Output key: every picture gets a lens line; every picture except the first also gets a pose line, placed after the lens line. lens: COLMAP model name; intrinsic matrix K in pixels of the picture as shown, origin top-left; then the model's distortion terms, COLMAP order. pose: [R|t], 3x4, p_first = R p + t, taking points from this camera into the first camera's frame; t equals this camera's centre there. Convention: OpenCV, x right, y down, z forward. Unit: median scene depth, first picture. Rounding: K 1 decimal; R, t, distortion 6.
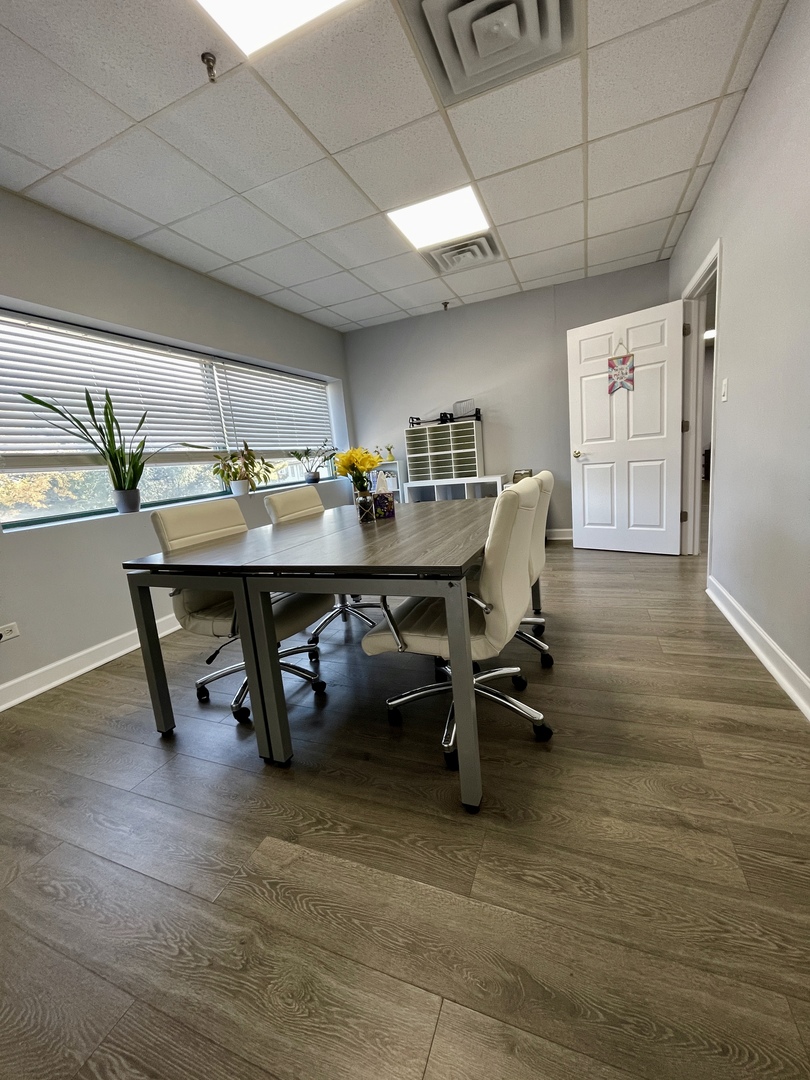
lens RADIAL K [[433.4, 0, 405.0], [0, 433.4, 540.0], [0, 0, 1]] dist [-0.002390, -0.000267]
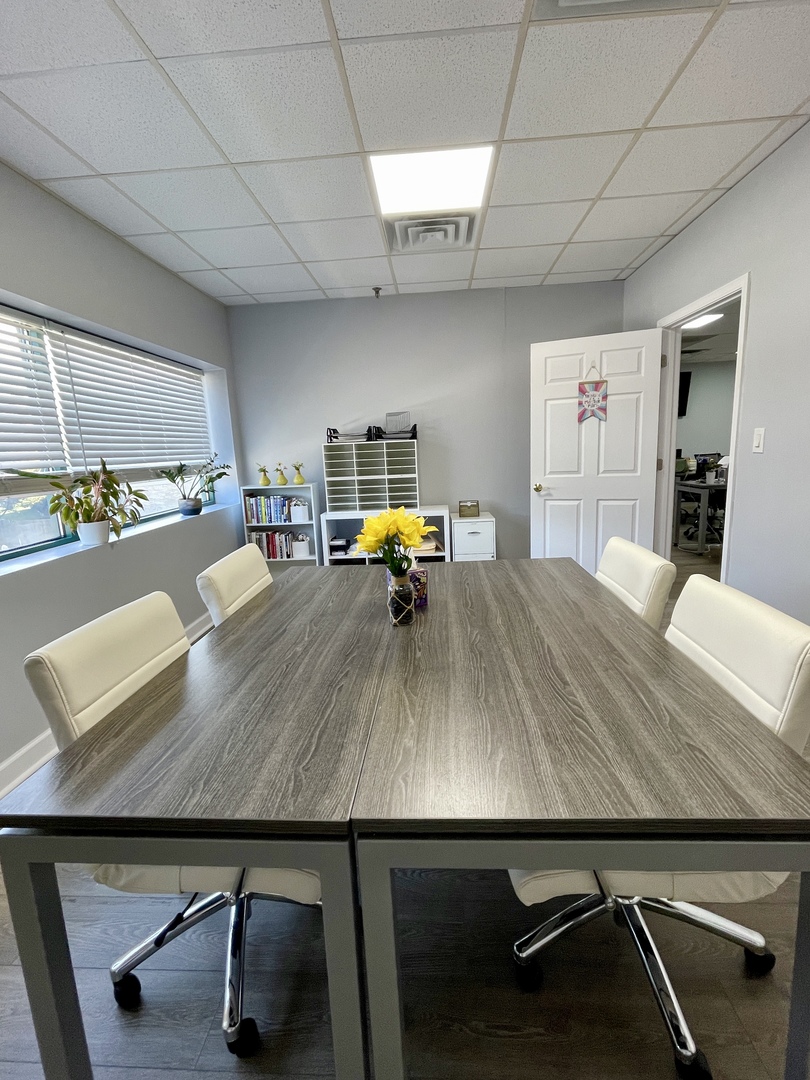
lens RADIAL K [[491.8, 0, 405.0], [0, 491.8, 540.0], [0, 0, 1]] dist [-0.001754, -0.000493]
pose [[0.945939, -0.011456, 0.324141, -0.178352], [0.018829, 0.999630, -0.019619, -0.083807], [-0.323796, 0.024662, 0.945805, 0.174941]]
